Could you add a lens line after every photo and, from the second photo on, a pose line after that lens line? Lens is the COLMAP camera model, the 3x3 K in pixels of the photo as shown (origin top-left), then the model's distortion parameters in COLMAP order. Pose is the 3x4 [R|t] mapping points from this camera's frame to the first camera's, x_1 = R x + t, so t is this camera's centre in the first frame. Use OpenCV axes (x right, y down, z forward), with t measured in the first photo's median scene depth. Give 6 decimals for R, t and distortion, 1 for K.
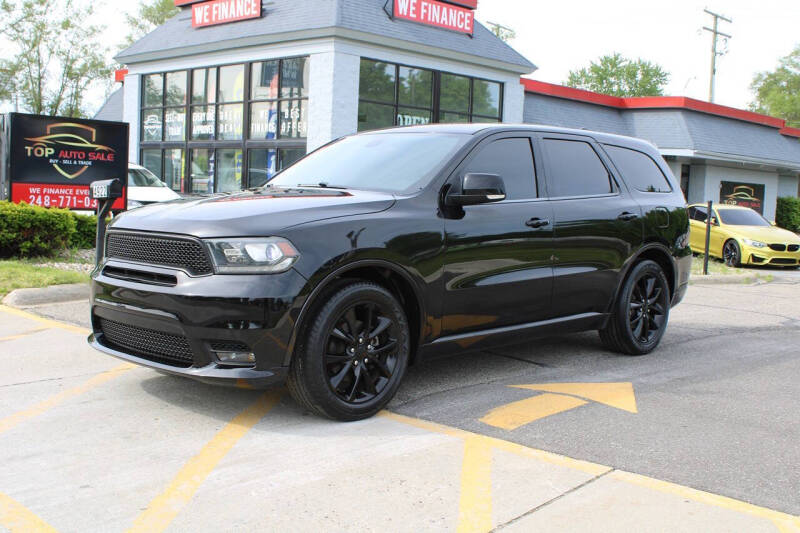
lens RADIAL K [[898.8, 0, 401.4], [0, 898.8, 270.1], [0, 0, 1]] dist [-0.047558, 0.000000]
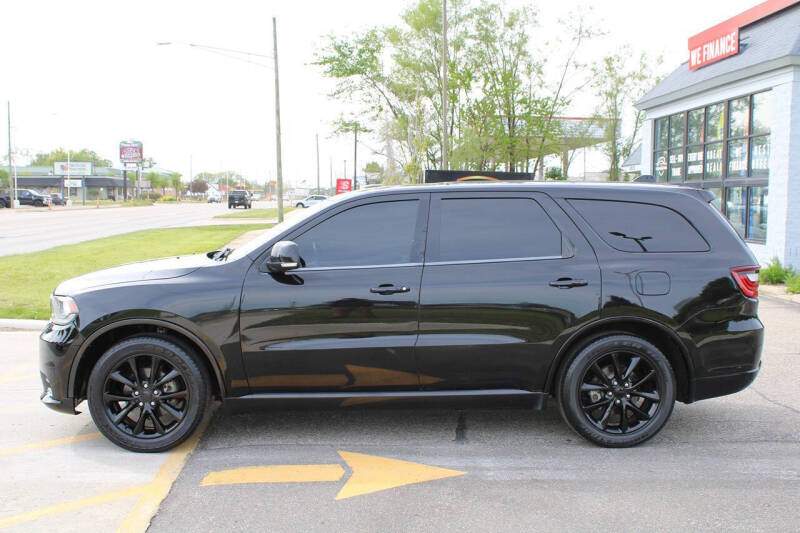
lens RADIAL K [[858.3, 0, 400.9], [0, 858.3, 263.0], [0, 0, 1]] dist [-0.074298, 0.000000]
pose [[0.733560, 0.019568, -0.679343, 0.178750], [-0.047221, 0.998637, -0.022225, -0.013847], [0.677983, 0.048382, 0.733484, 0.073934]]
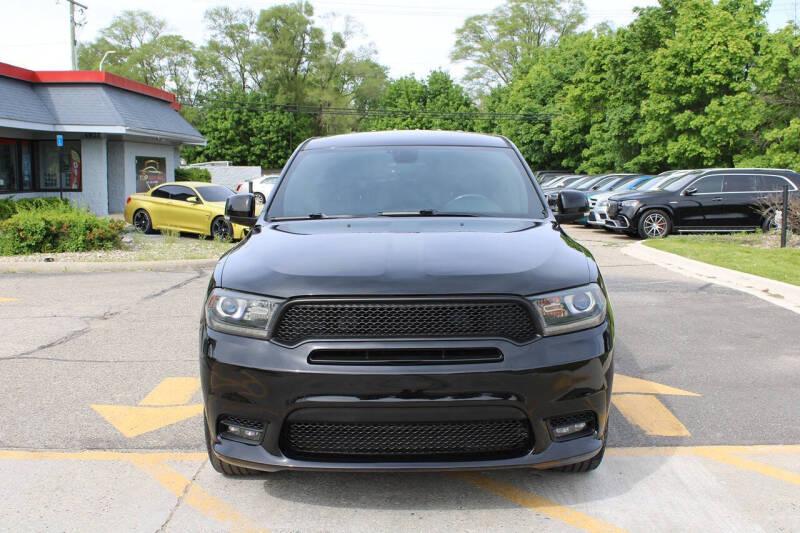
lens RADIAL K [[898.8, 0, 399.1], [0, 898.8, 272.1], [0, 0, 1]] dist [-0.047558, 0.000000]
pose [[0.739912, -0.116228, 0.662586, -0.172241], [0.091725, 0.993193, 0.071791, -0.026039], [-0.666420, 0.007657, 0.745537, 0.092661]]
